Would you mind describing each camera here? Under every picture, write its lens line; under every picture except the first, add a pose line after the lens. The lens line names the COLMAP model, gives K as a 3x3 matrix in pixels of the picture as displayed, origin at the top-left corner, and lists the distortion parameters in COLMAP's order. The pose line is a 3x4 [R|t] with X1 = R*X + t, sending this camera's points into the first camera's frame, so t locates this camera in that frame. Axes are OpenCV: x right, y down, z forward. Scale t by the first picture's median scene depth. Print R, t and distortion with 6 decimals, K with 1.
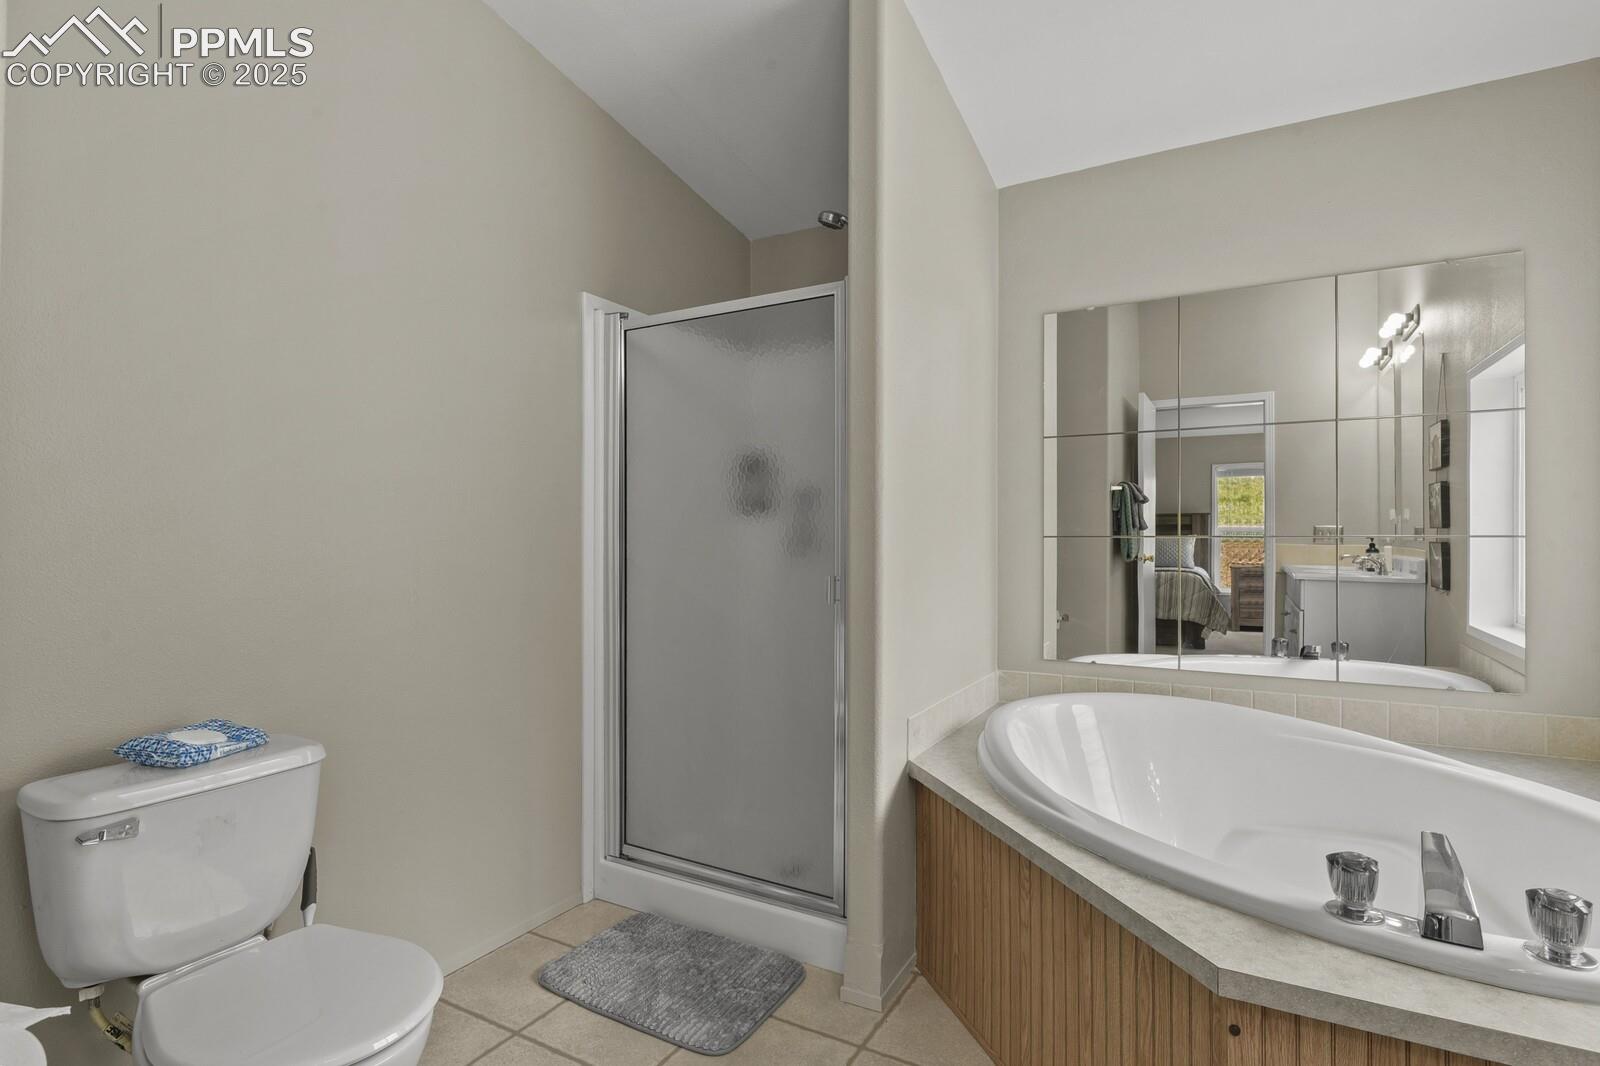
lens RADIAL K [[783.9, 0, 815.6], [0, 783.9, 534.8], [0, 0, 1]] dist [-0.002015, -0.006484]
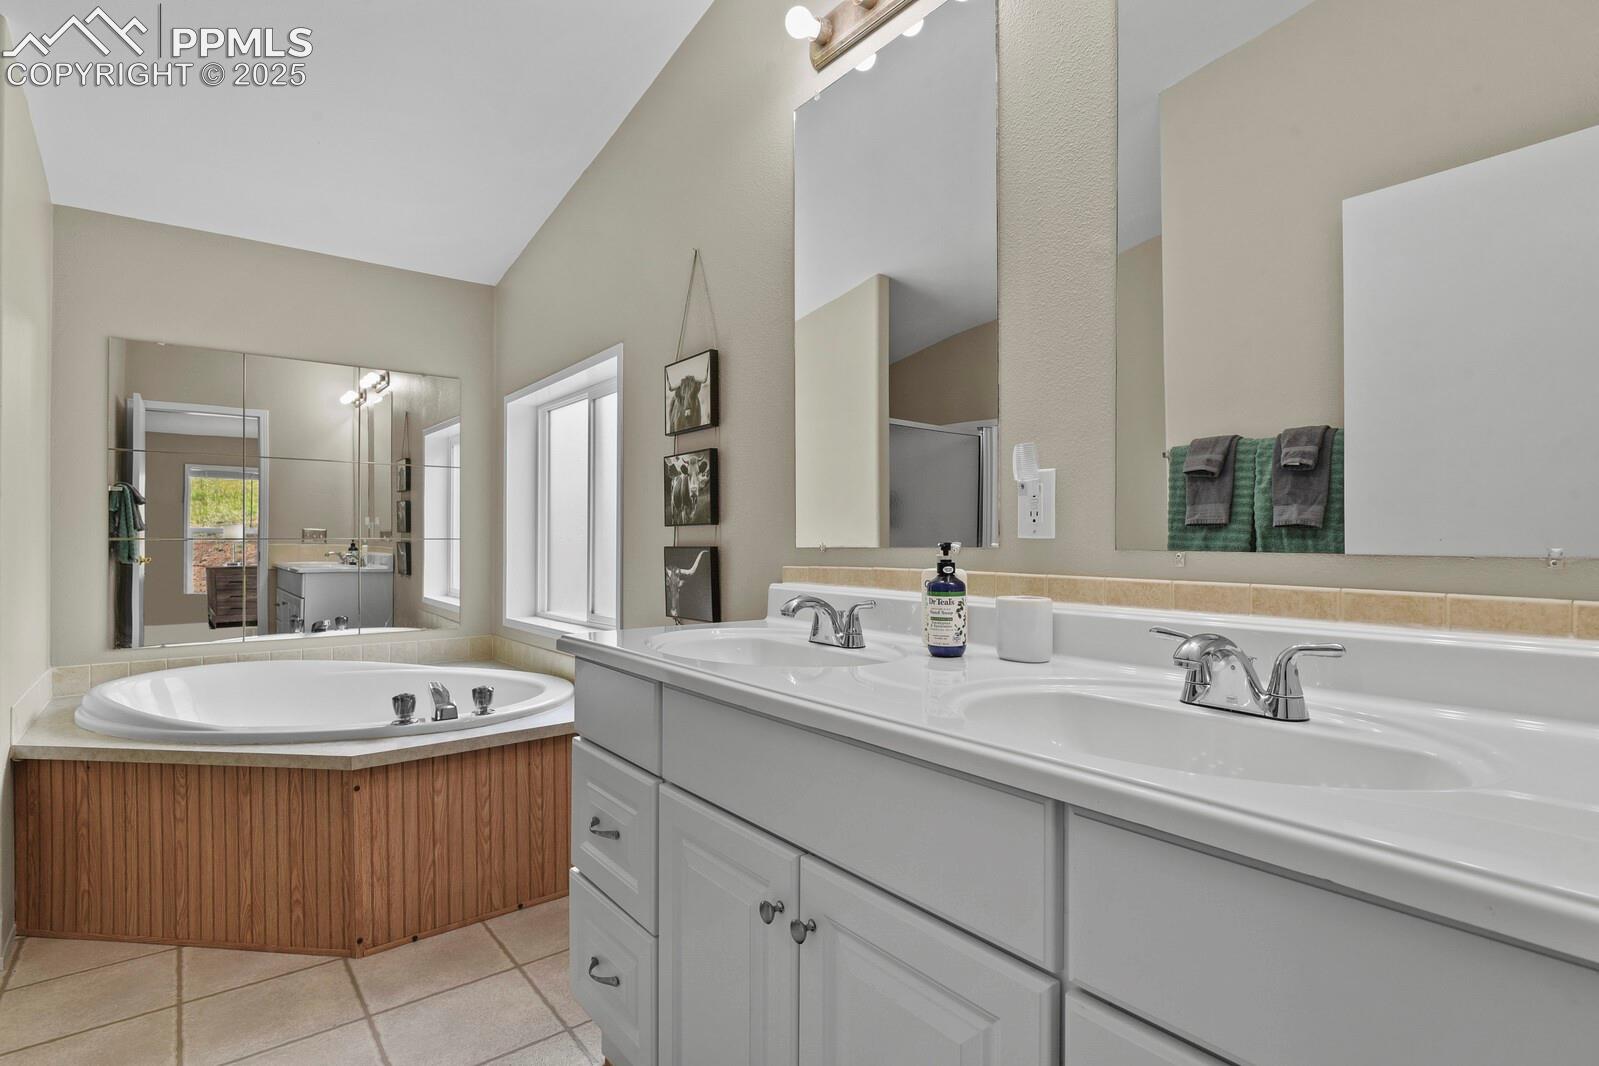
lens RADIAL K [[783.4, 0, 803.1], [0, 783.4, 536.0], [0, 0, 1]] dist [-0.002015, -0.006484]
pose [[0.383993, 0.002124, 0.923333, -0.221150], [-0.004109, 0.999991, -0.000591, -0.003682], [-0.923327, -0.003567, 0.383999, -0.207776]]
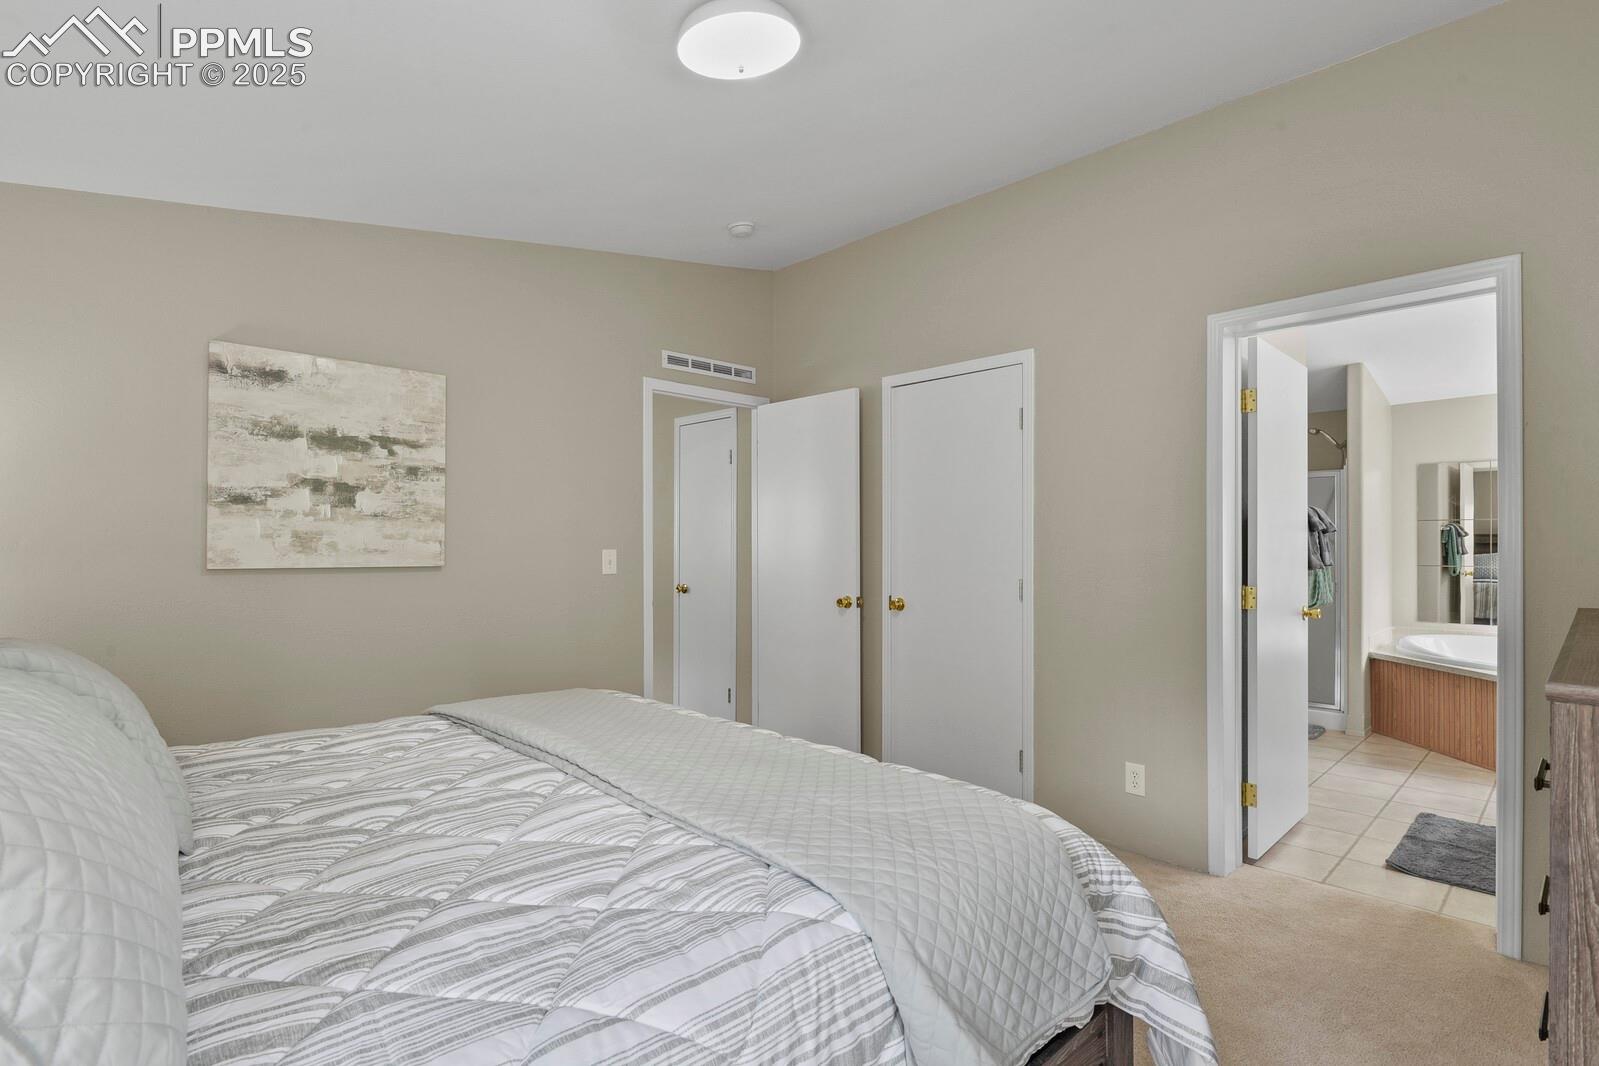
lens RADIAL K [[783.4, 0, 807.6], [0, 783.4, 535.9], [0, 0, 1]] dist [-0.002015, -0.006484]
pose [[0.958478, 0.001705, -0.285162, -0.457881], [-0.002700, 0.999992, -0.003096, -0.042388], [0.285154, 0.003737, 0.958474, -0.999350]]
